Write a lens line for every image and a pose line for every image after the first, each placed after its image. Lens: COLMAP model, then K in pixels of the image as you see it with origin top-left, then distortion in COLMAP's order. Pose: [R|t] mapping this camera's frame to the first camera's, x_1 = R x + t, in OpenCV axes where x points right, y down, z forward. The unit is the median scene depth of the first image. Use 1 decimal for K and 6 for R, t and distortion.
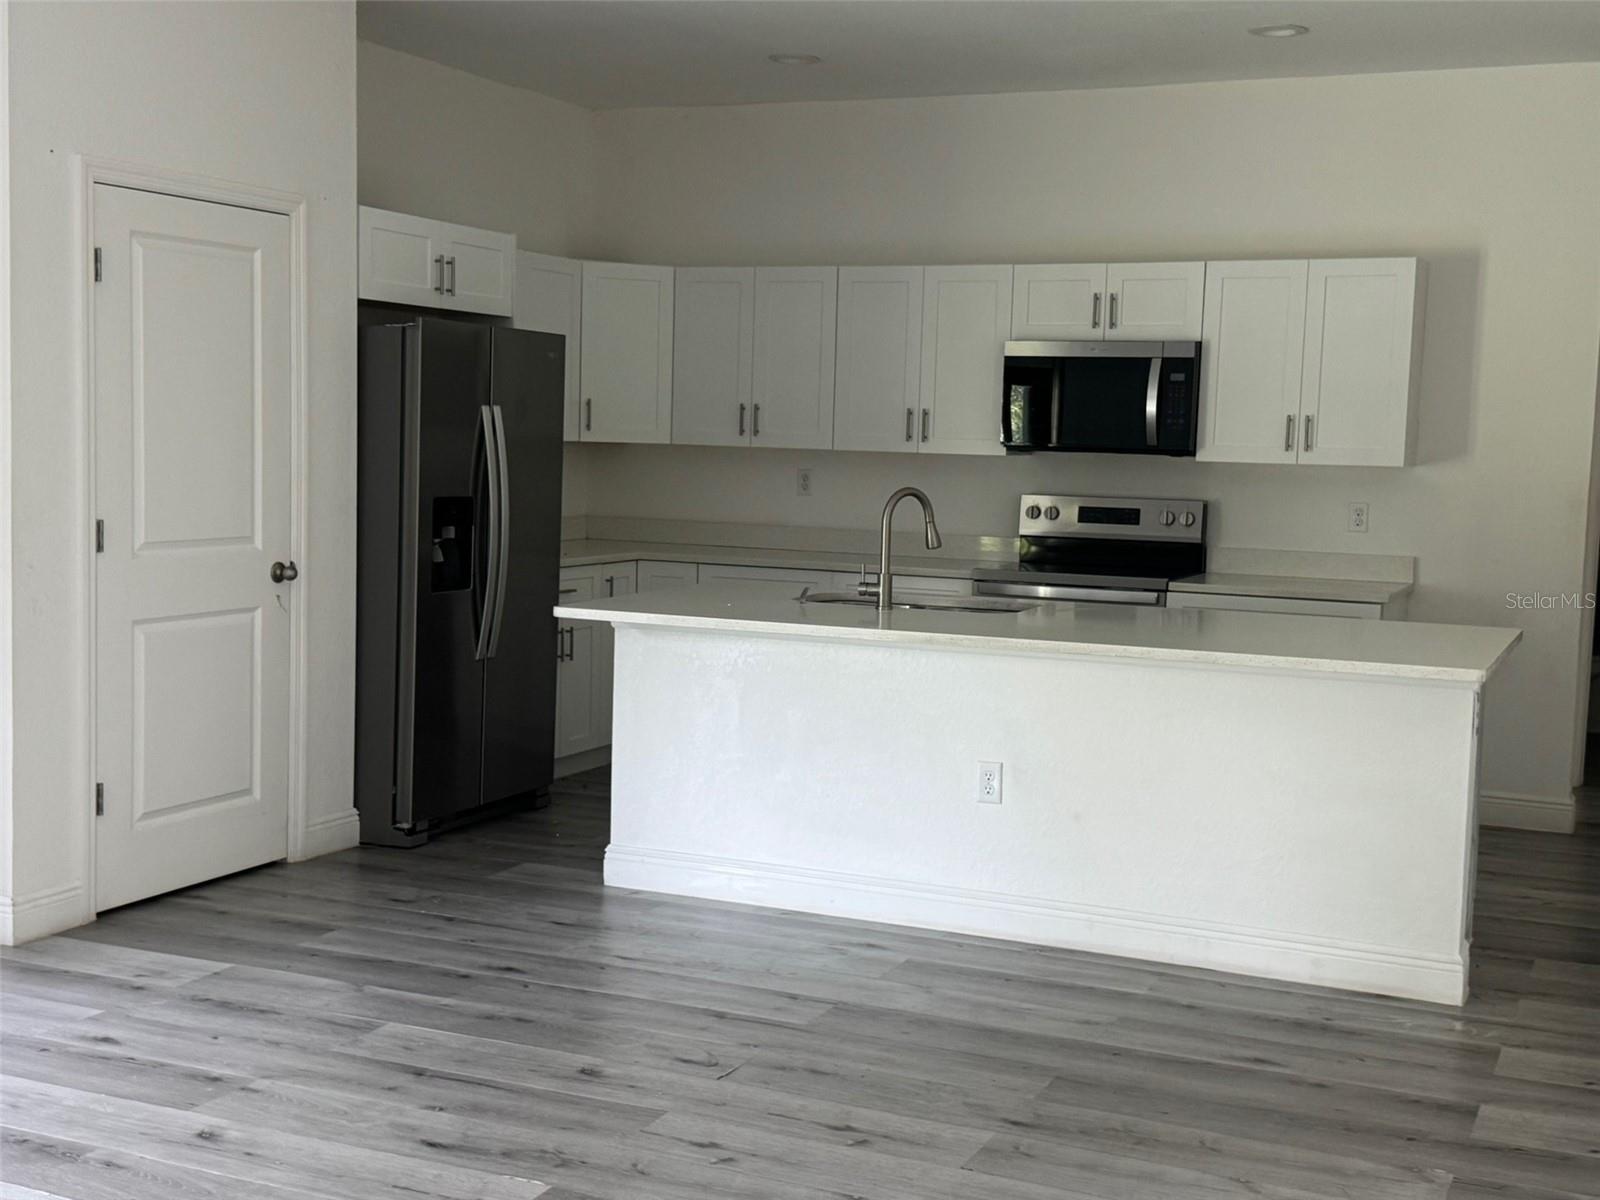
lens RADIAL K [[1962.4, 0, 815.2], [0, 1962.4, 599.9], [0, 0, 1]] dist [0.165983, -0.310354]
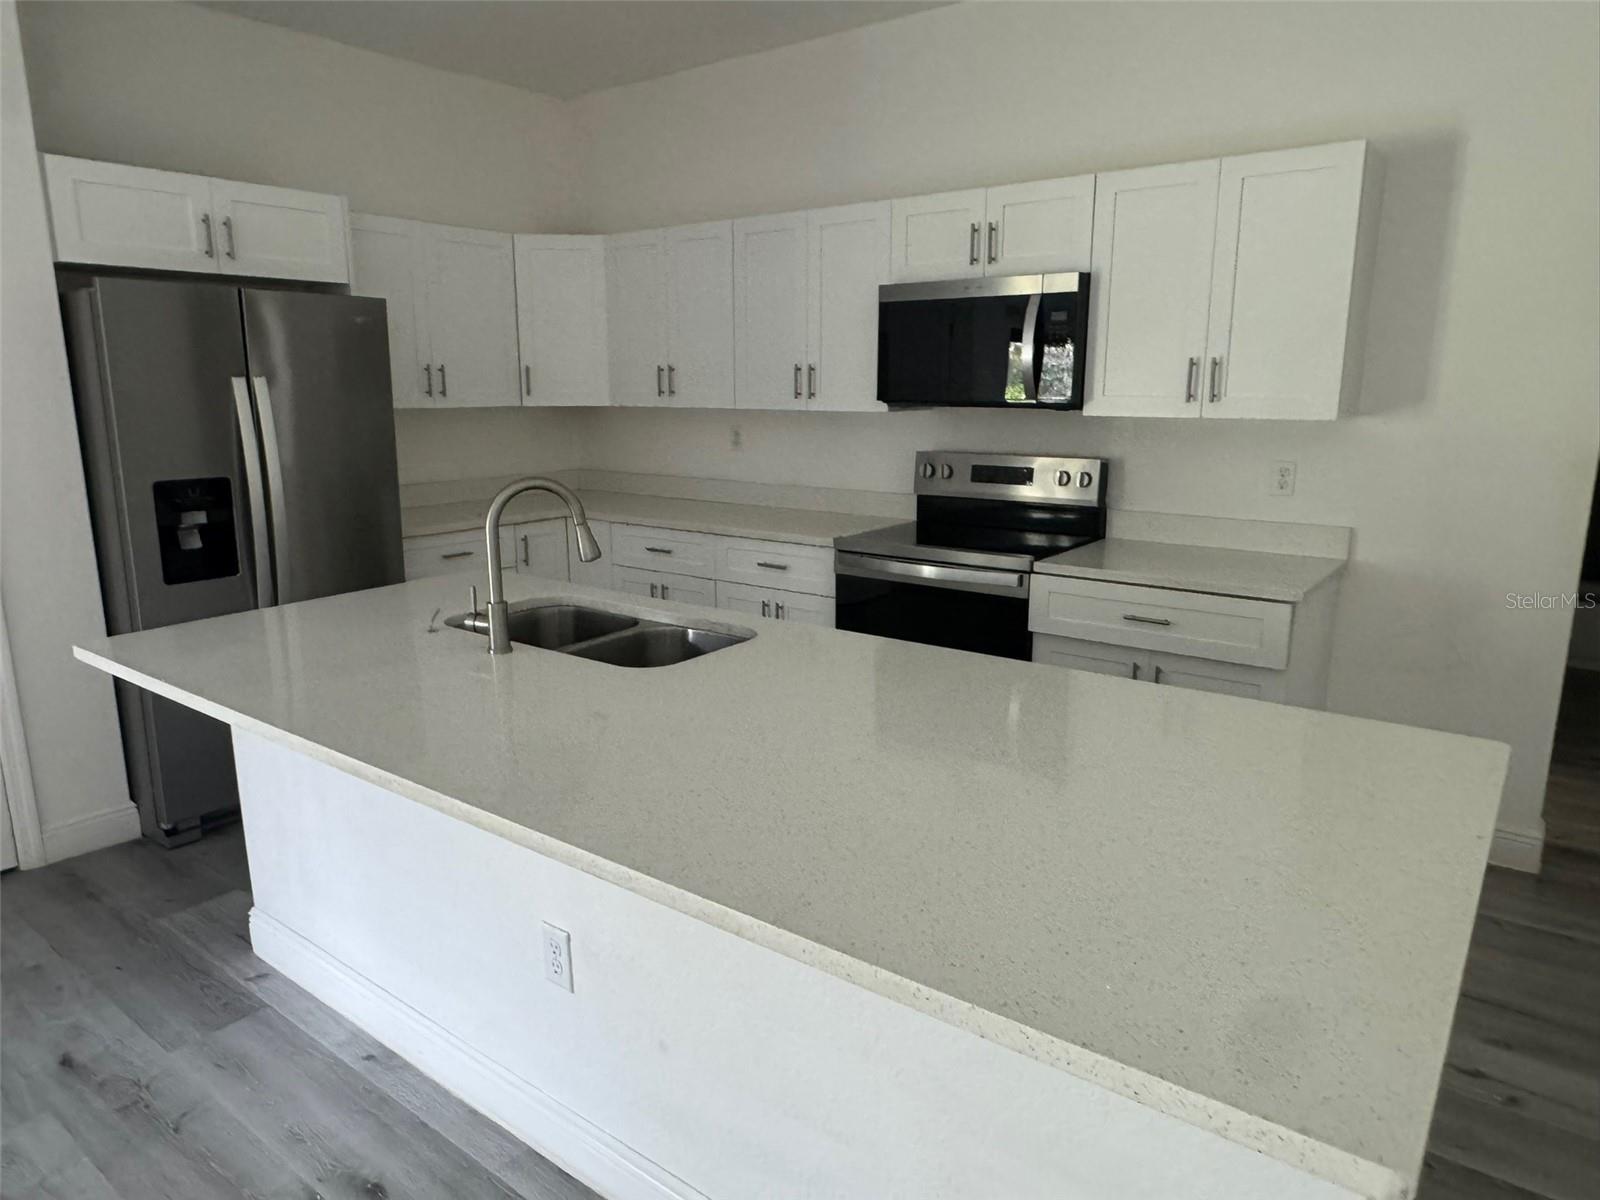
lens RADIAL K [[1020.3, 0, 791.5], [0, 1020.3, 596.4], [0, 0, 1]] dist [-0.003773, -0.001267]
pose [[0.970964, 0.020136, -0.238376, 0.178715], [0.008320, 0.993006, 0.117767, -0.045837], [0.239080, -0.116331, 0.964006, 0.535699]]
